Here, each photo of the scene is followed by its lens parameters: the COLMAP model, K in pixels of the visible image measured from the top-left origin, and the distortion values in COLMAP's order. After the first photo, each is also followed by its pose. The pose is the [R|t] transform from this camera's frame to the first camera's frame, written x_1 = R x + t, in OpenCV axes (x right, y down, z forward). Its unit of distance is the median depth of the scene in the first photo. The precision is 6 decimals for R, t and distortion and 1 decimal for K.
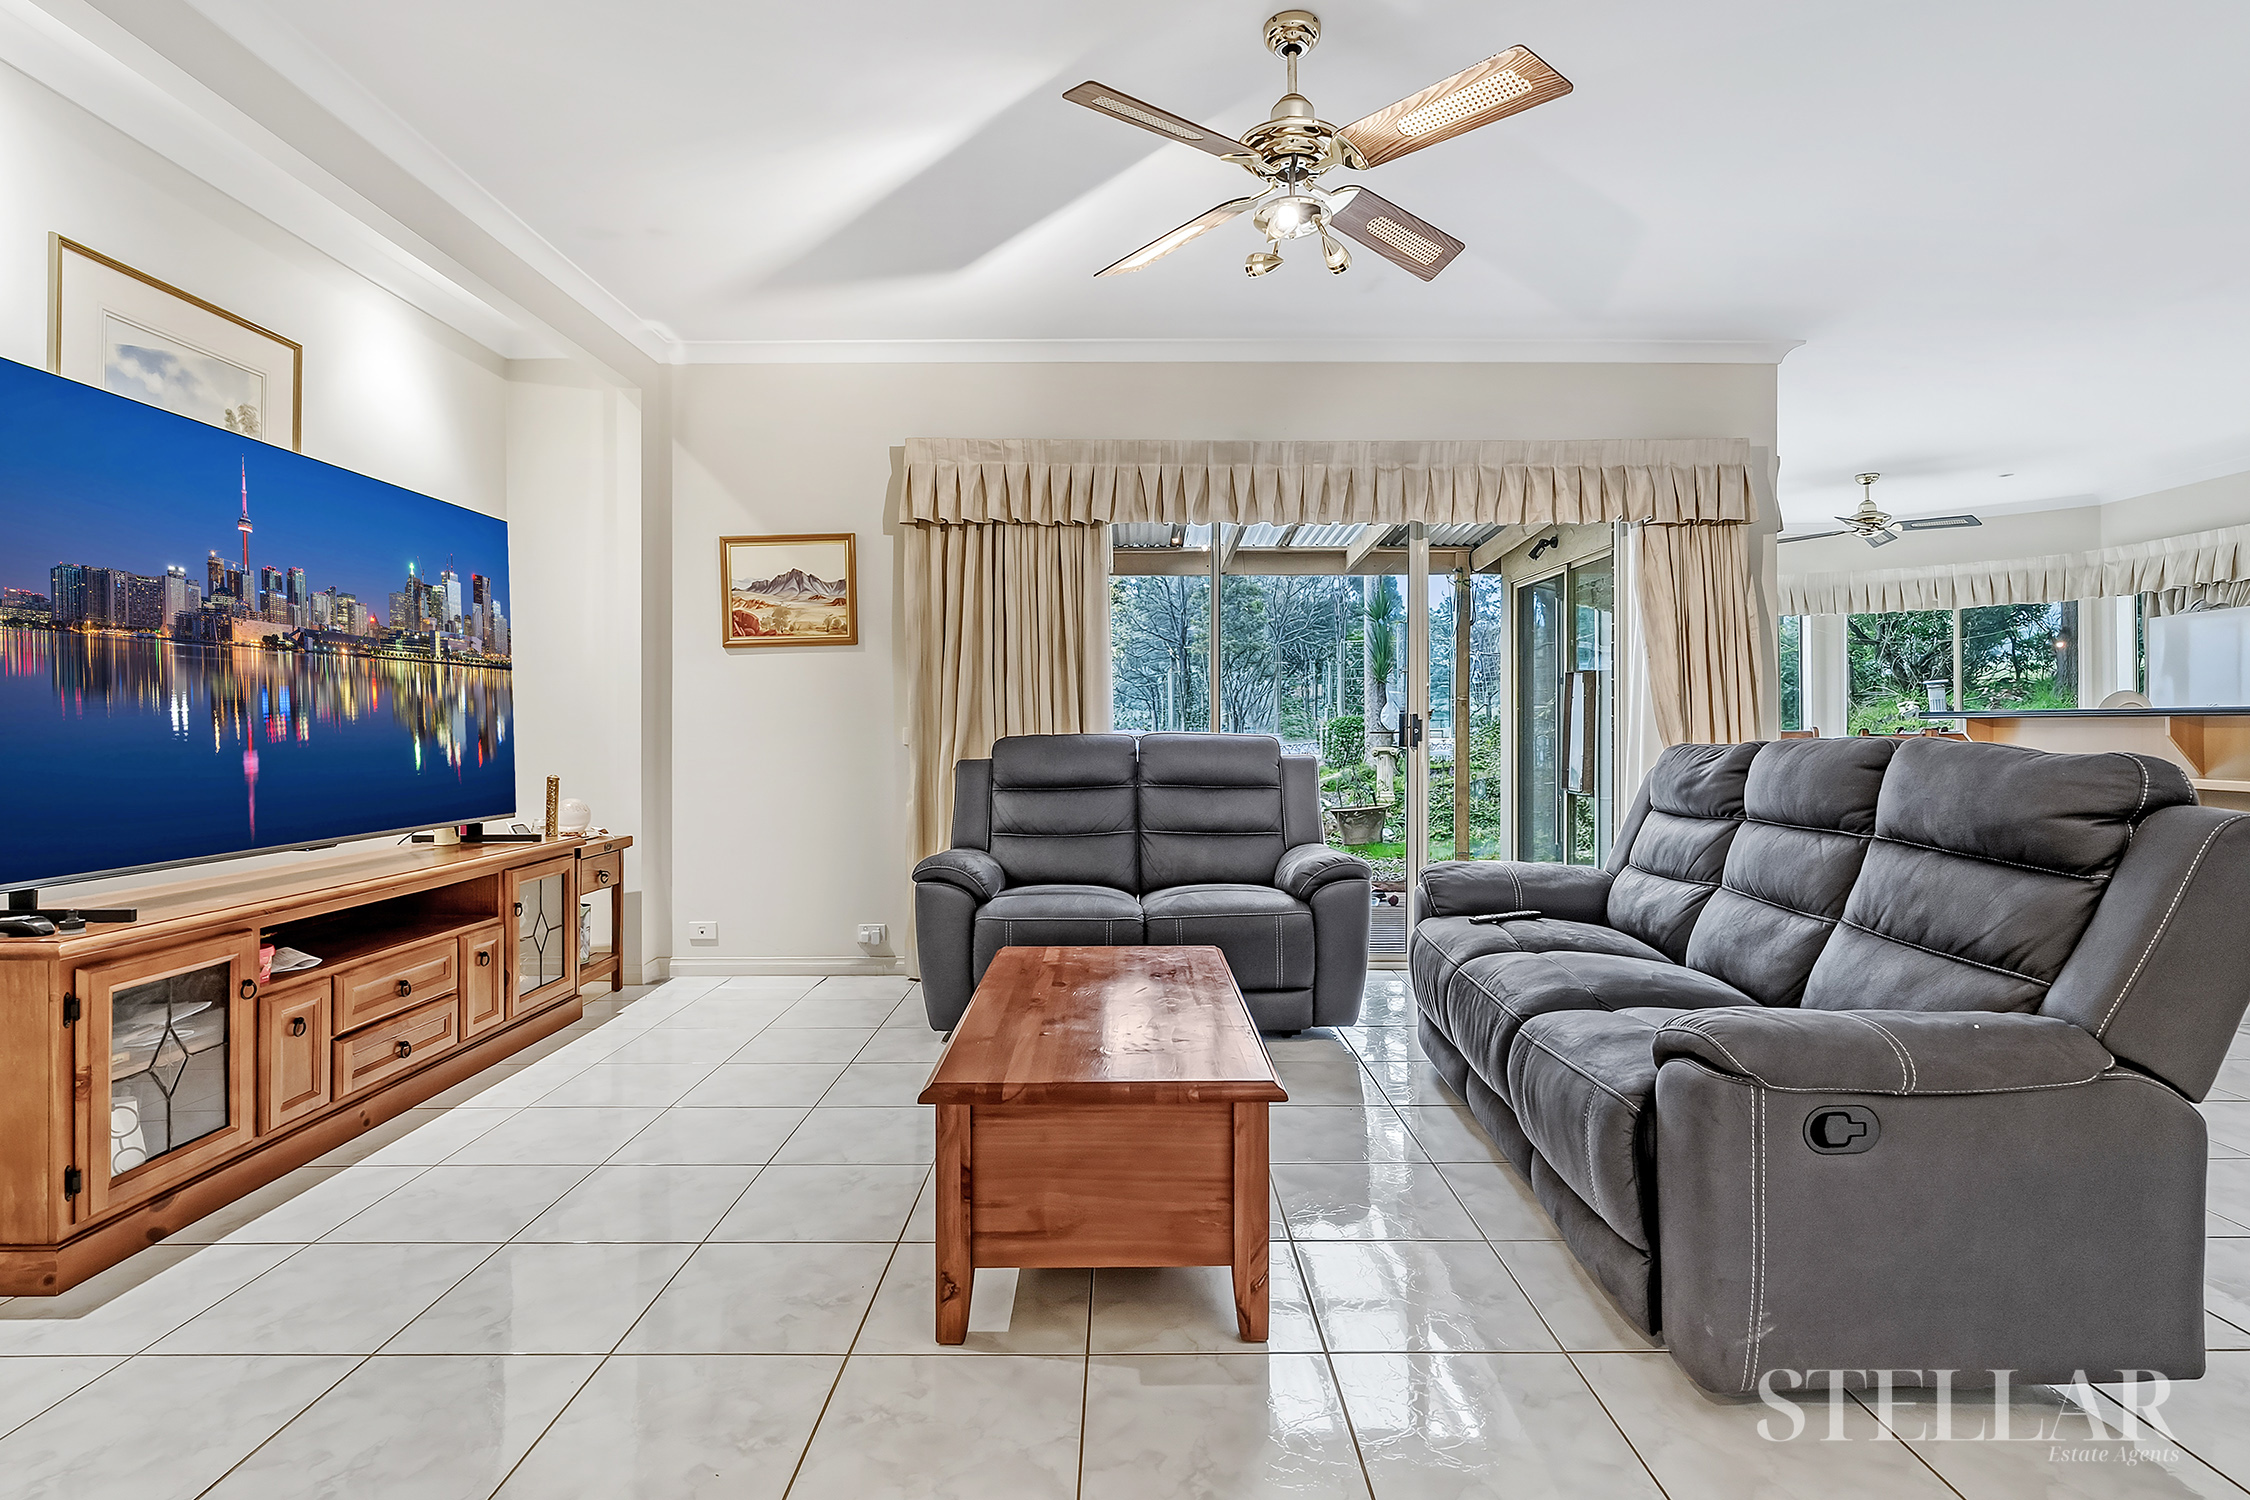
lens RADIAL K [[1095.4, 0, 1125.0], [0, 1095.4, 750.0], [0, 0, 1]] dist [-0.000500, 0.001062]
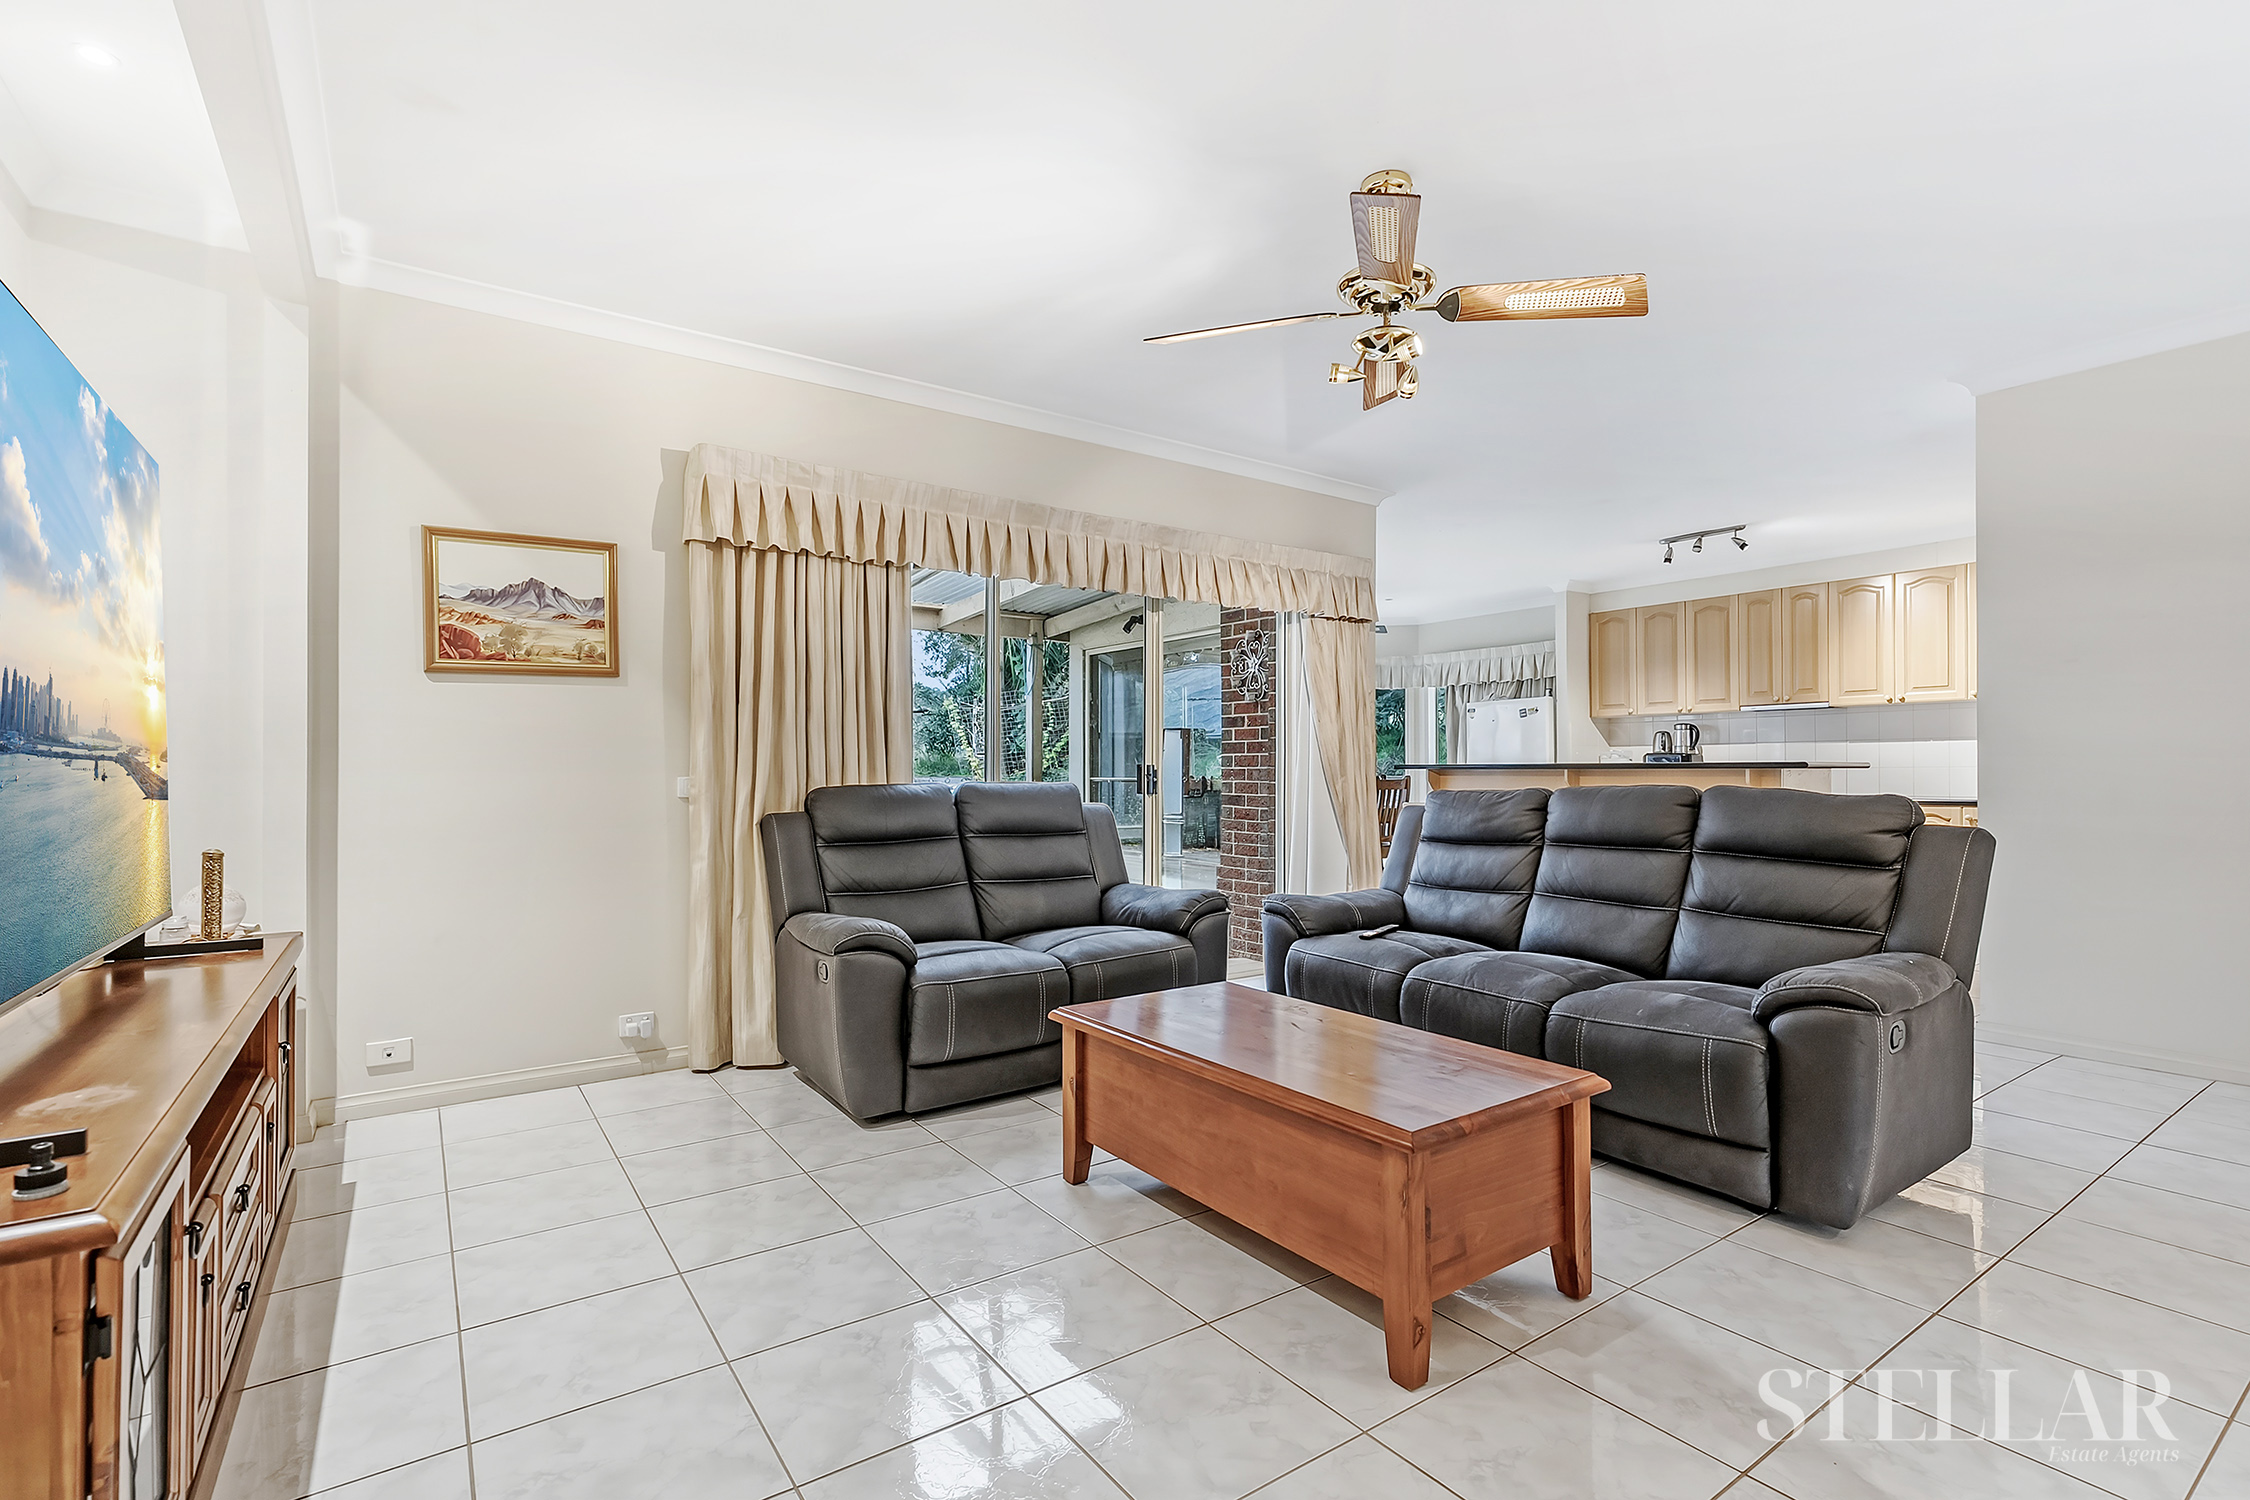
lens RADIAL K [[1028.5, 0, 1123.8], [0, 1028.5, 768.3], [0, 0, 1]] dist [-0.005220, -0.000427]
pose [[0.820491, 0.003298, 0.571650, -0.377066], [0.011347, 0.999692, -0.022053, -0.006019], [-0.571547, 0.024580, 0.820201, 0.145765]]
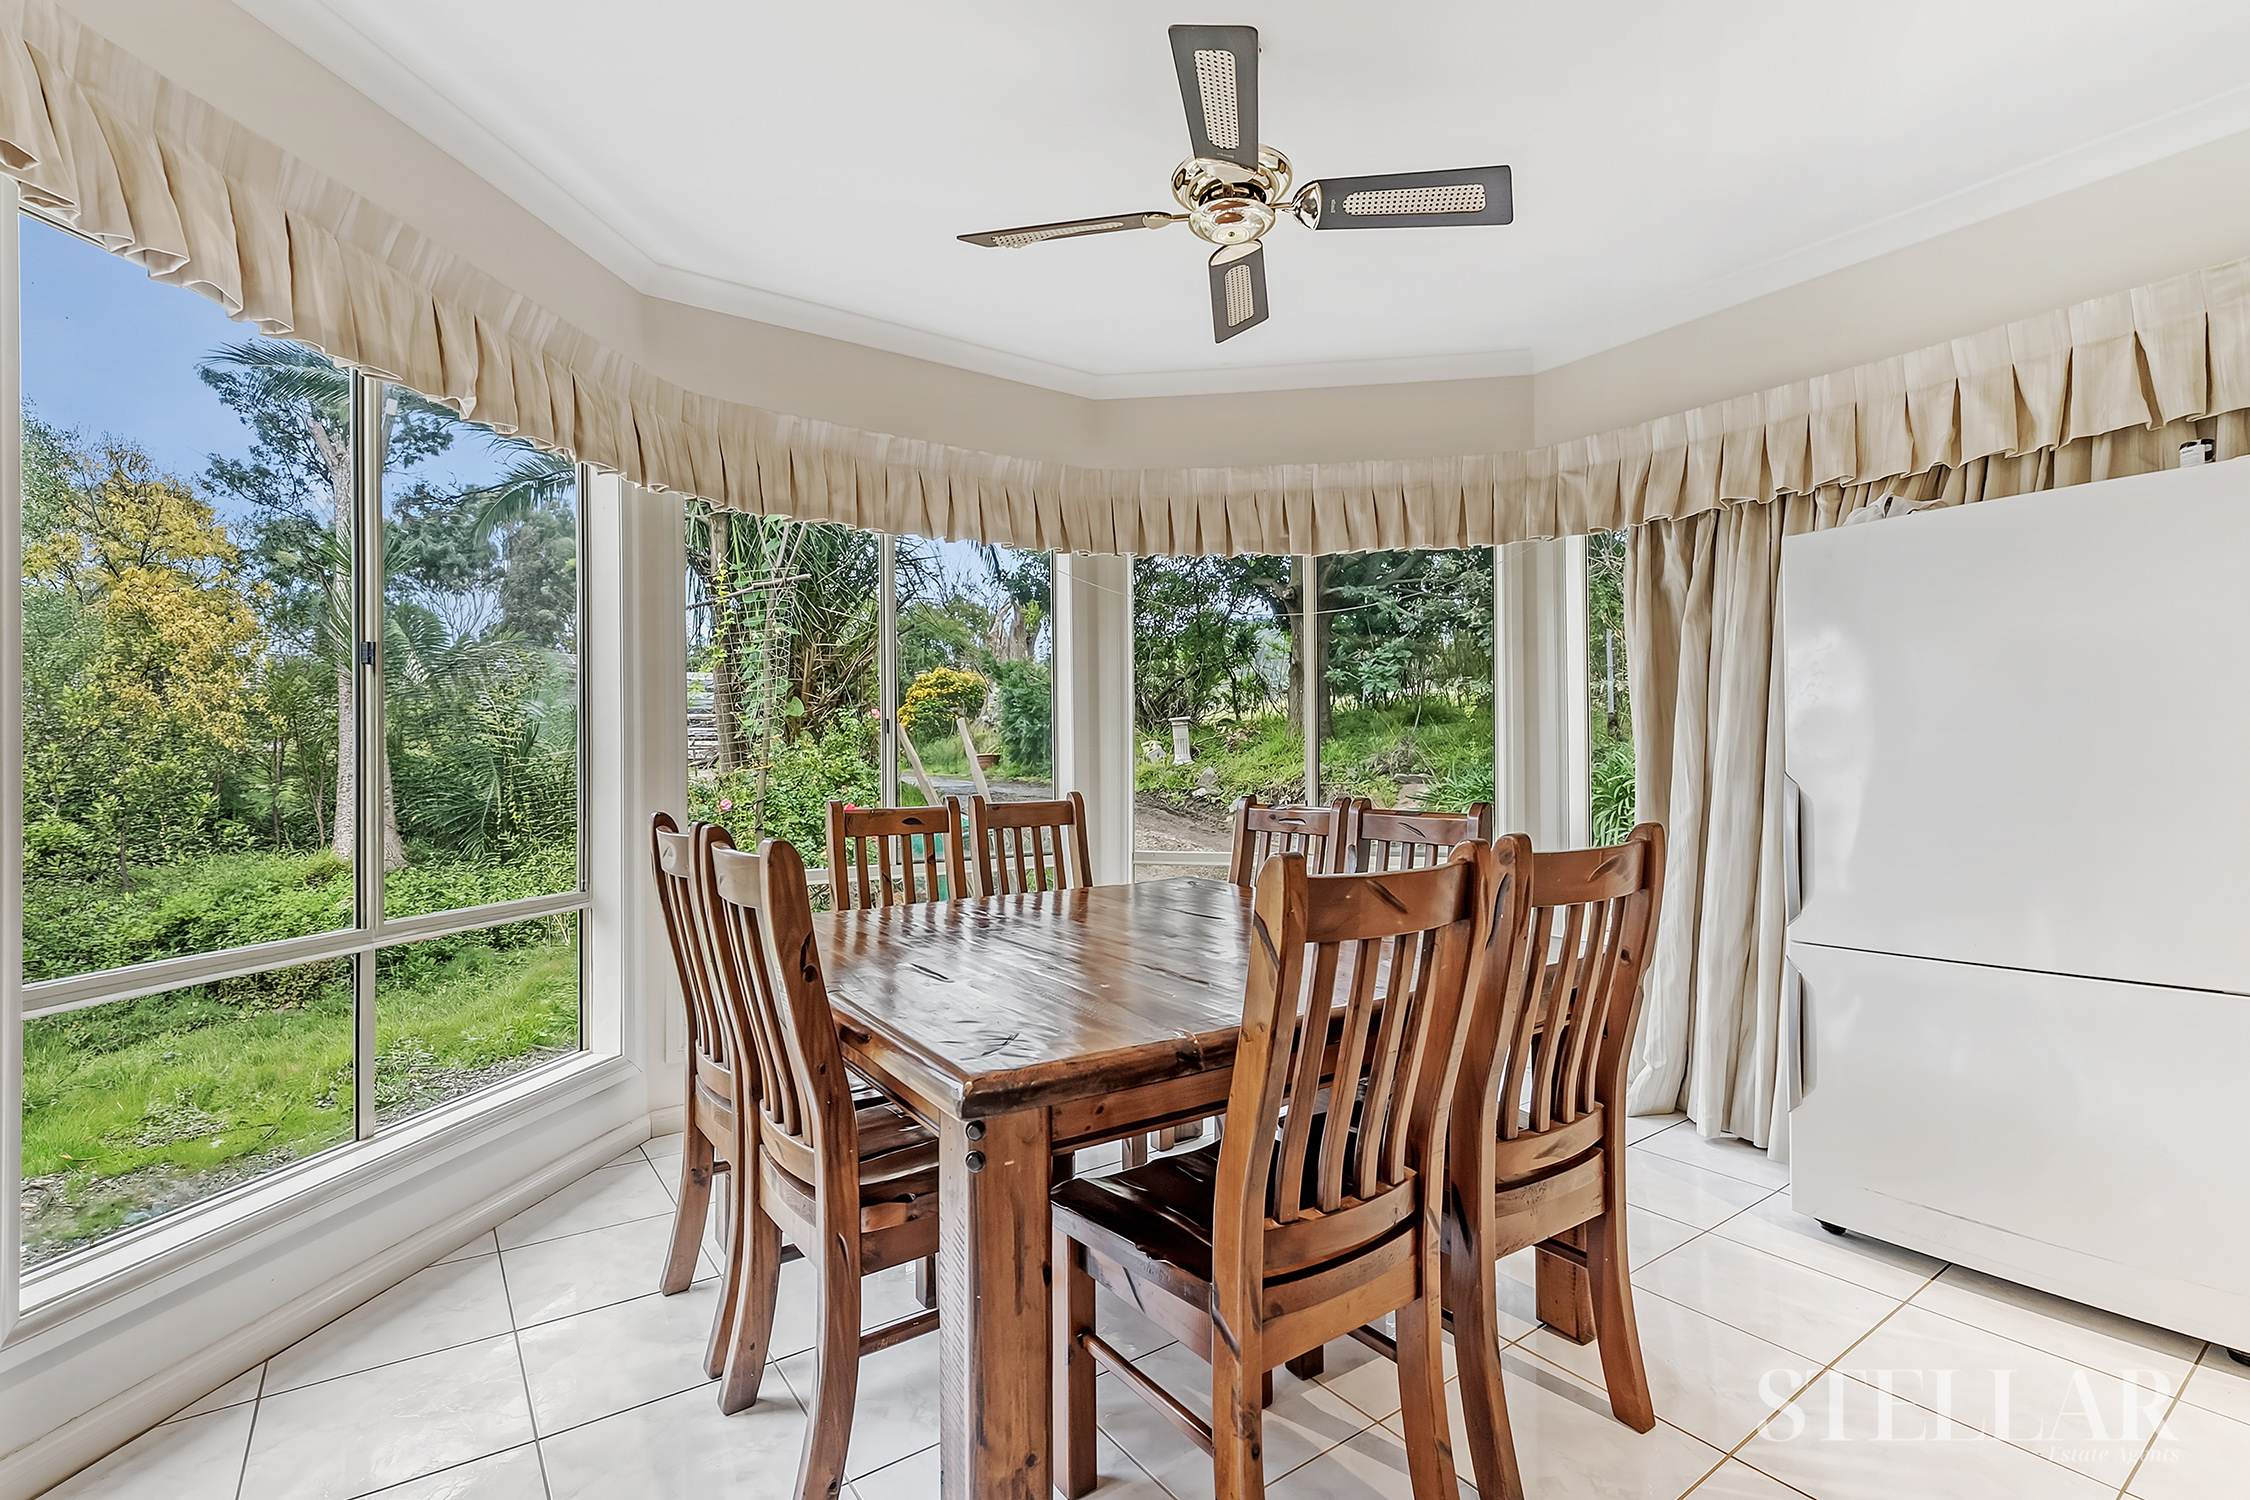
lens RADIAL K [[1028.5, 0, 1123.8], [0, 1028.5, 768.3], [0, 0, 1]] dist [-0.005220, -0.000427]
pose [[0.812776, -0.011266, 0.582468, 0.711048], [0.020941, 0.999732, -0.009884, -0.051462], [-0.582200, 0.020231, 0.812794, 1.157320]]
